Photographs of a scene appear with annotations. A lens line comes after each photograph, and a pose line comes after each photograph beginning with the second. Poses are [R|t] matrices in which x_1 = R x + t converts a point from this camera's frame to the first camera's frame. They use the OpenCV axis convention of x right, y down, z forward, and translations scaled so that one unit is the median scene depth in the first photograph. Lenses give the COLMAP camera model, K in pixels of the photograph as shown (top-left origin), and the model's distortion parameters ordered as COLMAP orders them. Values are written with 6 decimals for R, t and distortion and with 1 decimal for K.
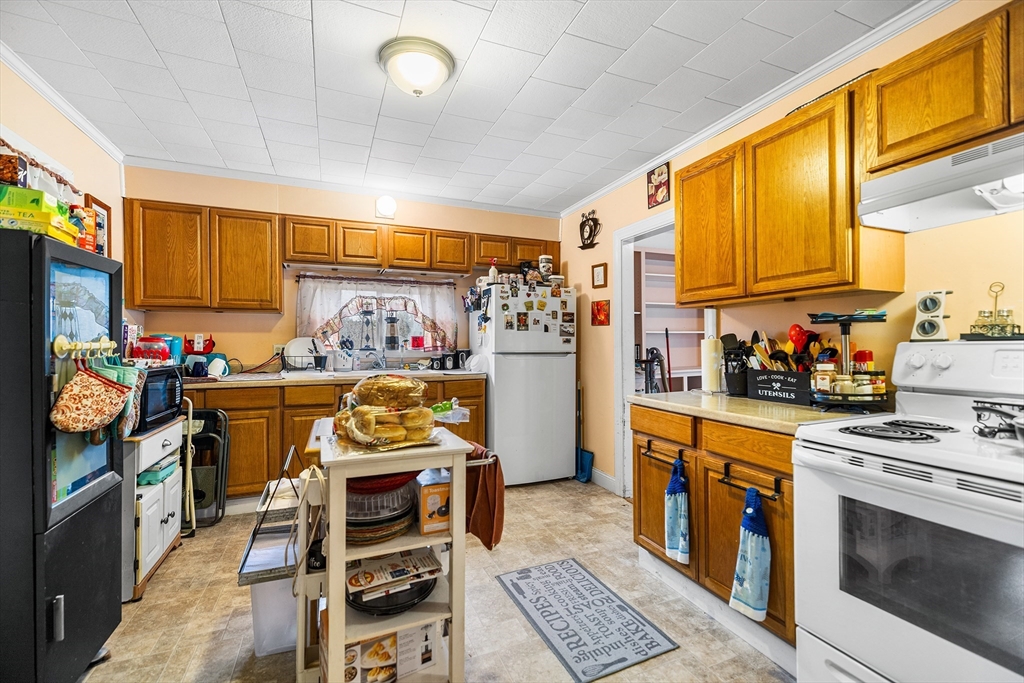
lens RADIAL K [[440.9, 0, 516.4], [0, 440.9, 343.1], [0, 0, 1]] dist [0.001912, 0.000552]
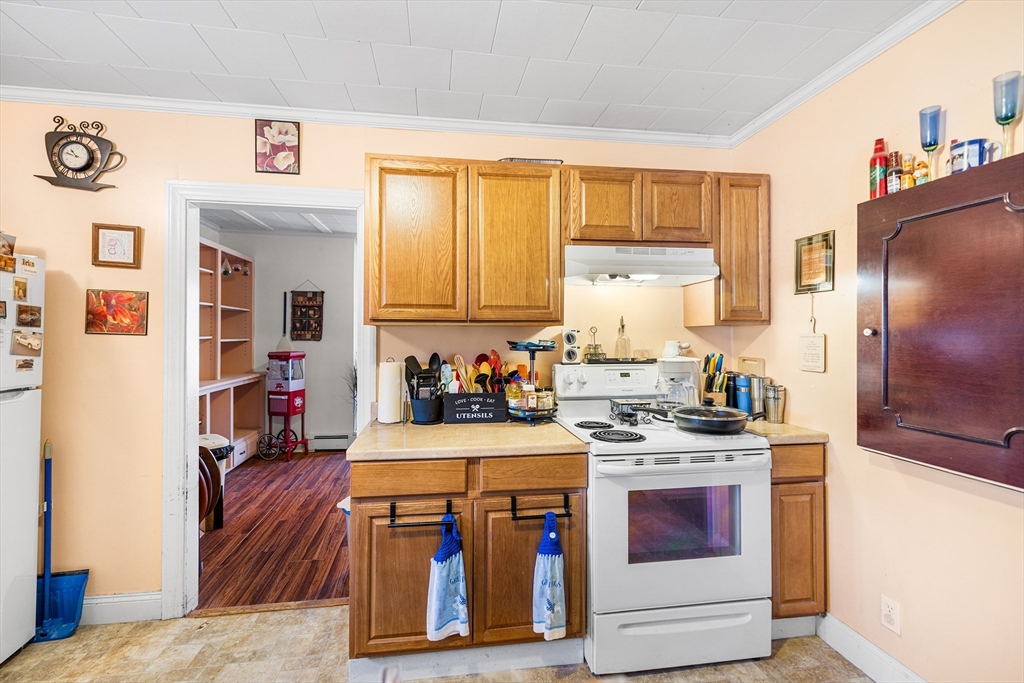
lens RADIAL K [[440.9, 0, 509.8], [0, 440.9, 334.2], [0, 0, 1]] dist [0.001912, 0.000552]
pose [[0.246987, 0.012591, 0.968937, -0.235825], [-0.007045, 0.999912, -0.011198, -0.038682], [-0.968993, -0.004061, 0.247055, 0.385976]]
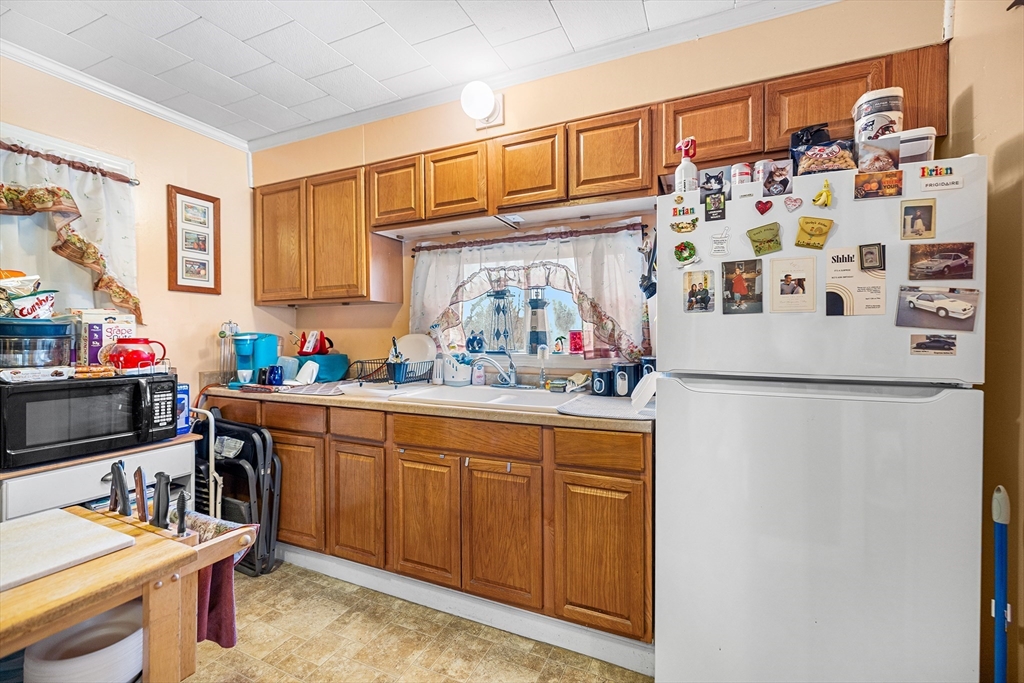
lens RADIAL K [[440.9, 0, 511.3], [0, 440.9, 336.6], [0, 0, 1]] dist [0.001912, 0.000552]
pose [[0.667086, 0.002895, -0.744975, 0.152892], [0.000854, 0.999989, 0.004651, -0.011932], [0.744980, -0.003739, 0.667076, 0.636280]]
